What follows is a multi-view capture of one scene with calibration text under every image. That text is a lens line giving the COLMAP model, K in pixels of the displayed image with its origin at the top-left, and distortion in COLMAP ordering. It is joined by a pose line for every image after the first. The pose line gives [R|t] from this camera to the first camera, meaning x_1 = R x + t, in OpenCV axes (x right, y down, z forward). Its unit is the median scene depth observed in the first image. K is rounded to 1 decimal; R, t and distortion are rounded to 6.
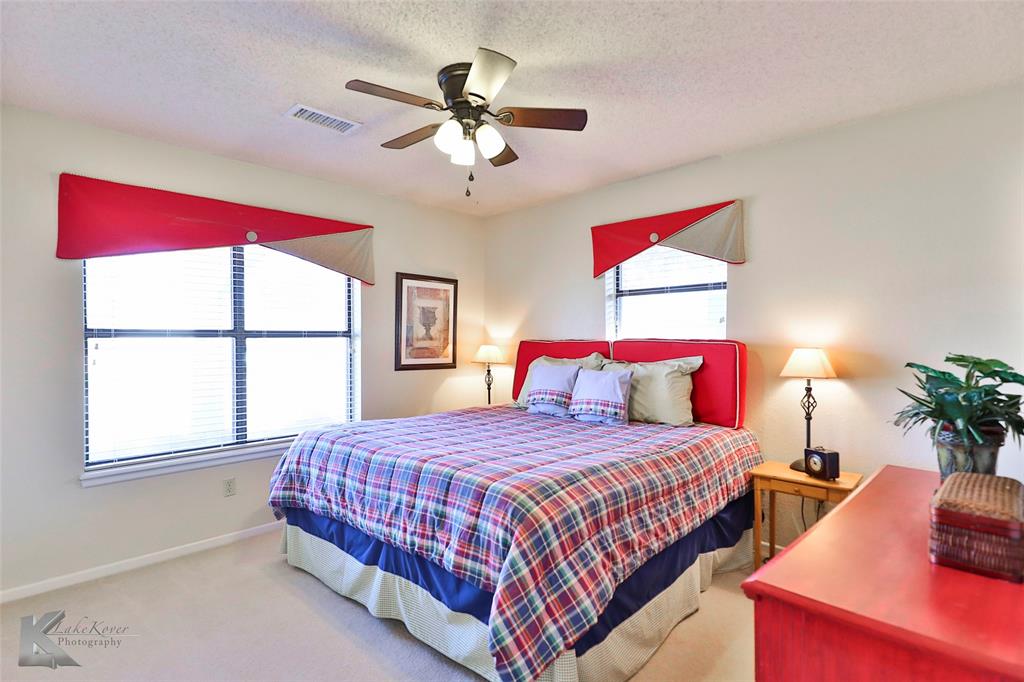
lens RADIAL K [[516.6, 0, 514.6], [0, 516.6, 344.4], [0, 0, 1]] dist [0.020938, -0.000019]
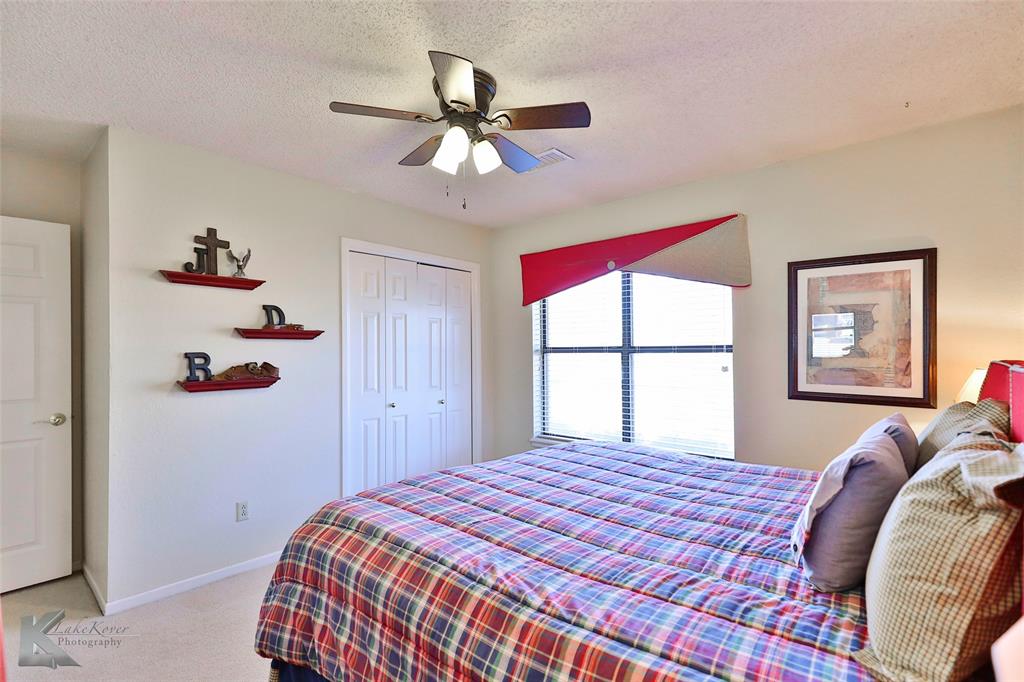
lens RADIAL K [[487.0, 0, 514.6], [0, 487.0, 341.4], [0, 0, 1]] dist [0.018490, -0.004586]
pose [[0.029105, -0.018912, -0.999397, 0.454960], [-0.007010, 0.999793, -0.019124, -0.013492], [0.999552, 0.007562, 0.028966, 0.607308]]
